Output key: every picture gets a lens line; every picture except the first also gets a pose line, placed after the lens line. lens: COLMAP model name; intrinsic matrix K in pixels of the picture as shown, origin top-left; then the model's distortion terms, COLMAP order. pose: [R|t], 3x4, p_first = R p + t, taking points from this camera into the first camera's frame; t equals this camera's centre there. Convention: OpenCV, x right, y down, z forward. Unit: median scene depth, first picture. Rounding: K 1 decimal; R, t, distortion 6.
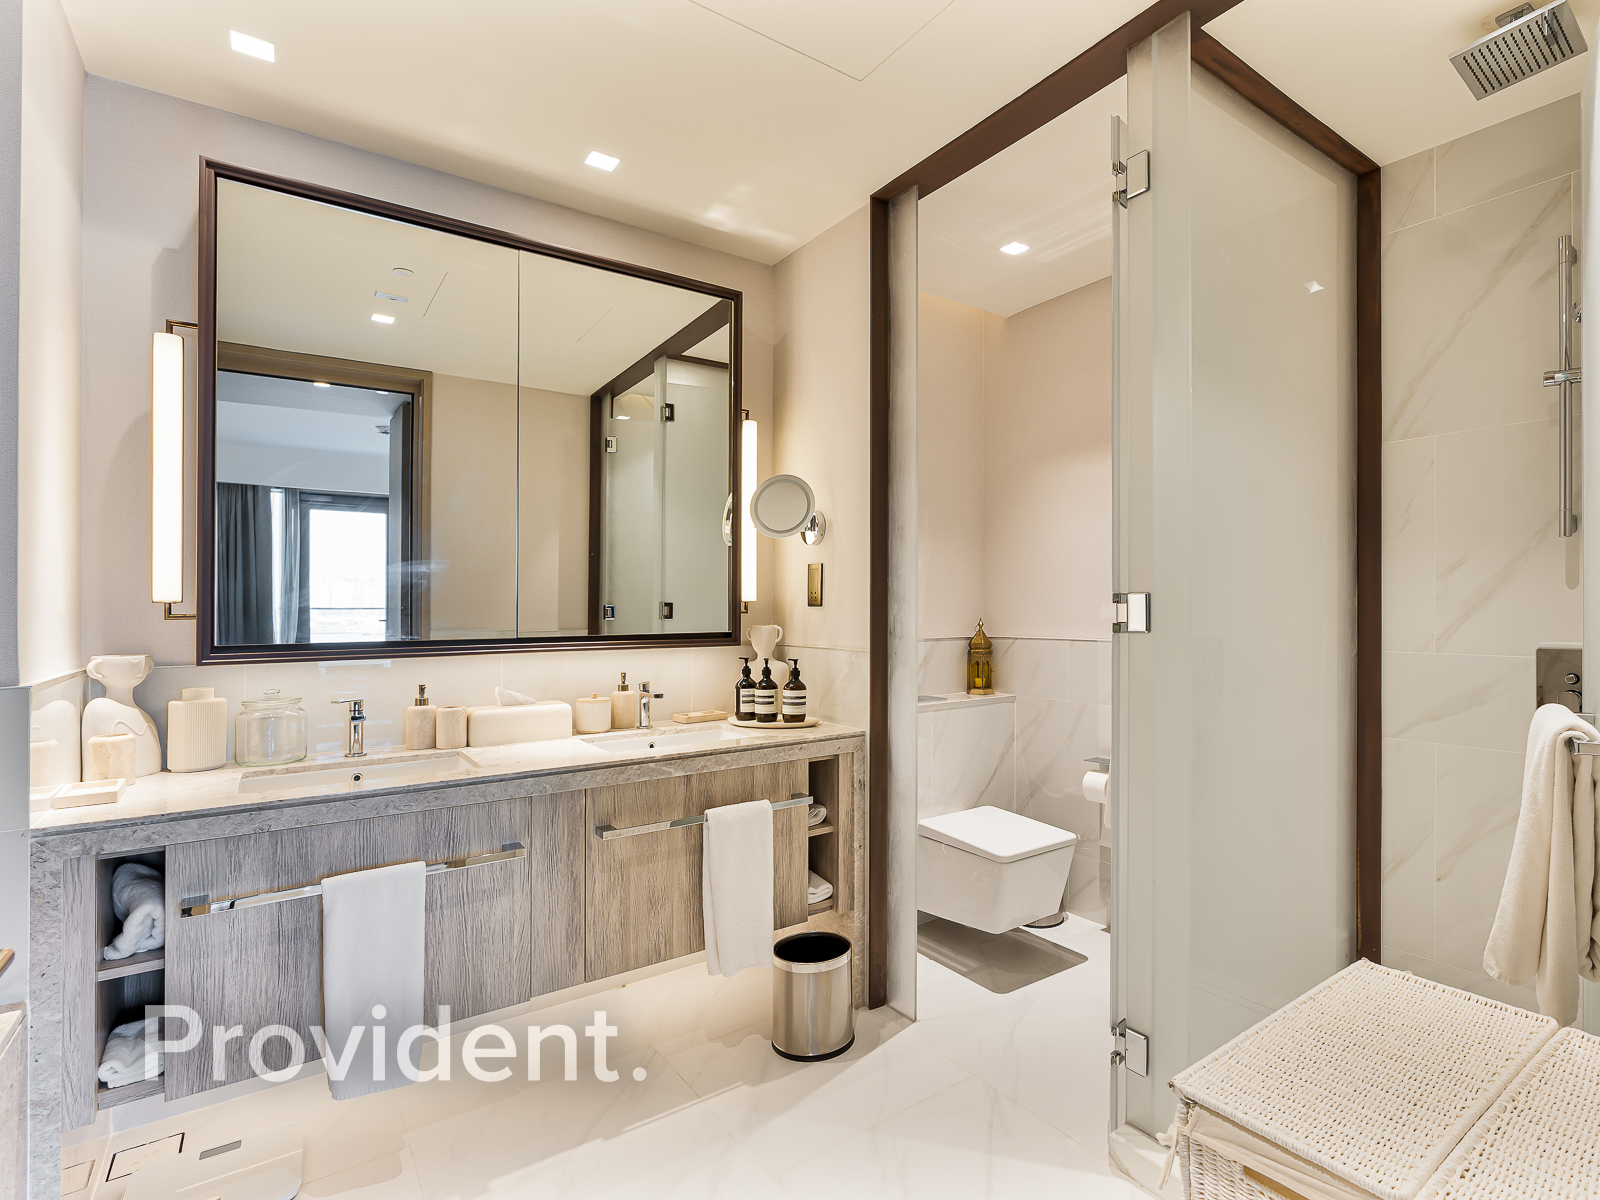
lens RADIAL K [[759.0, 0, 802.1], [0, 759.0, 606.7], [0, 0, 1]] dist [-0.005177, -0.001444]
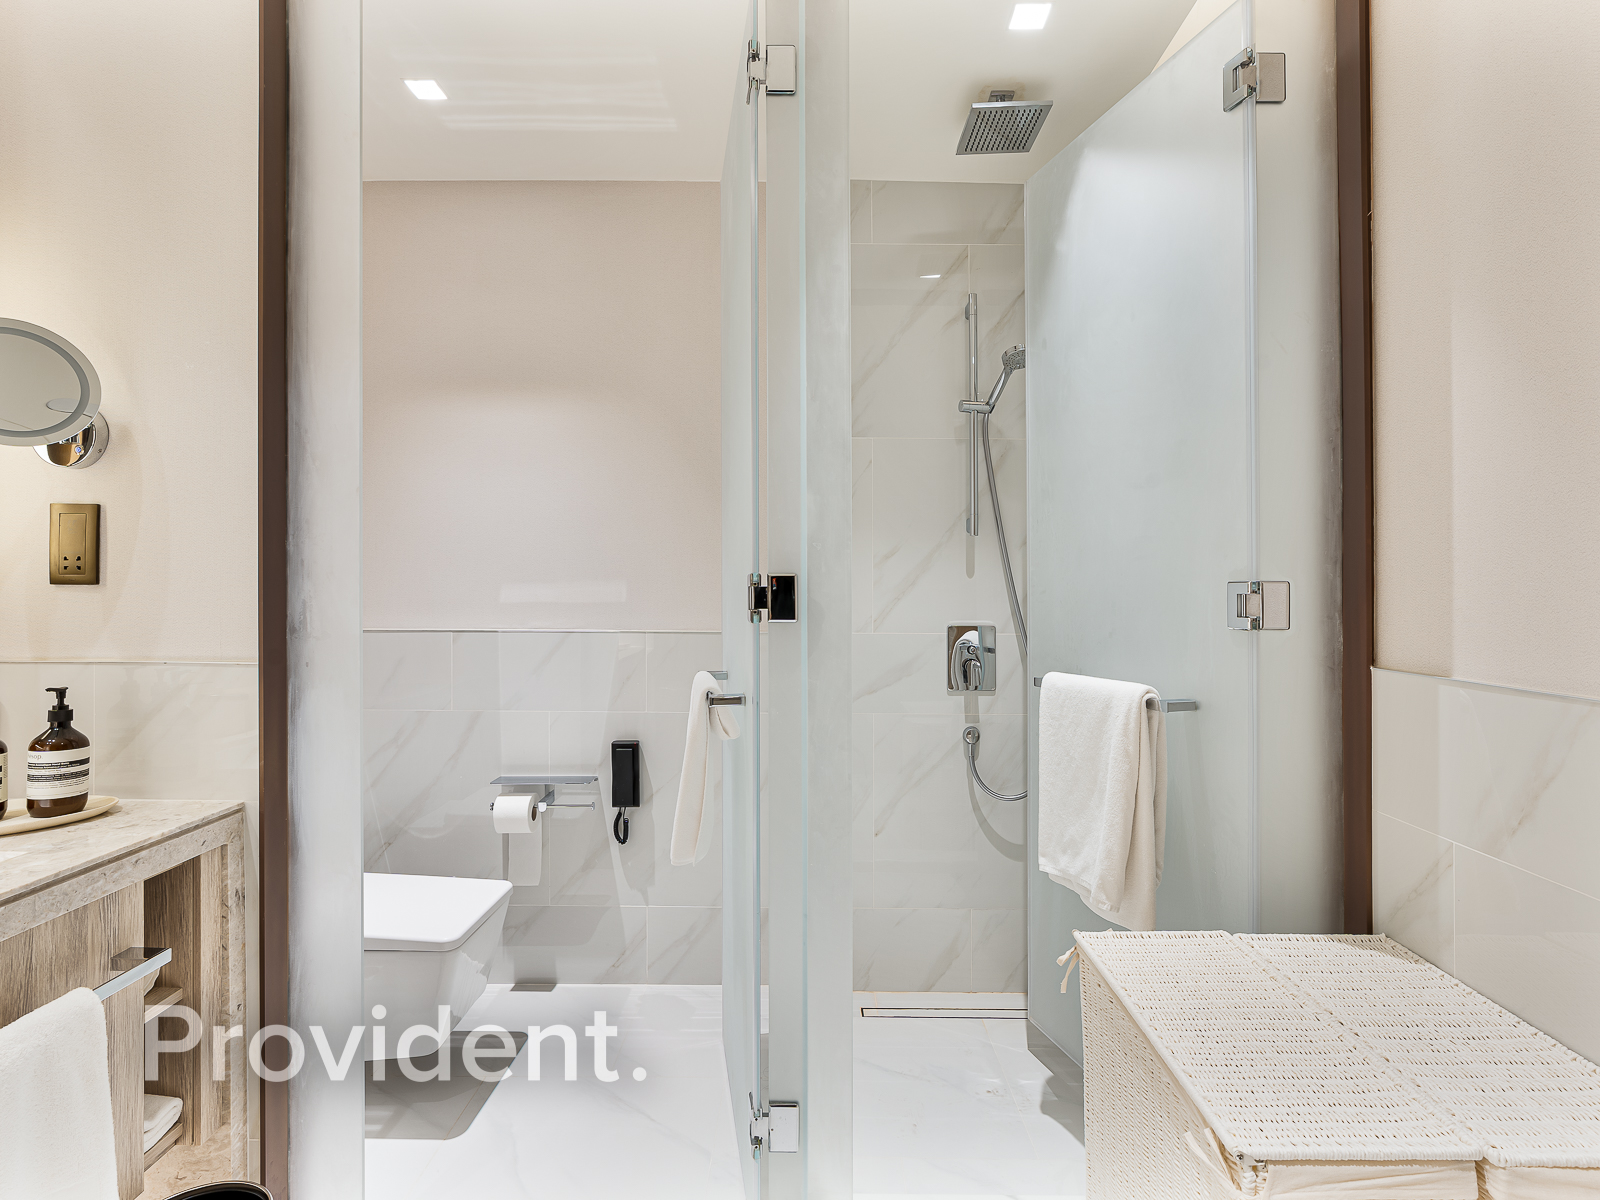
lens RADIAL K [[838.7, 0, 794.2], [0, 838.7, 597.8], [0, 0, 1]] dist [-0.014839, 0.004018]
pose [[0.578537, -0.001601, 0.815654, -0.192073], [-0.007231, 0.999949, 0.007092, 0.001049], [-0.815624, -0.010001, 0.578496, 0.299297]]
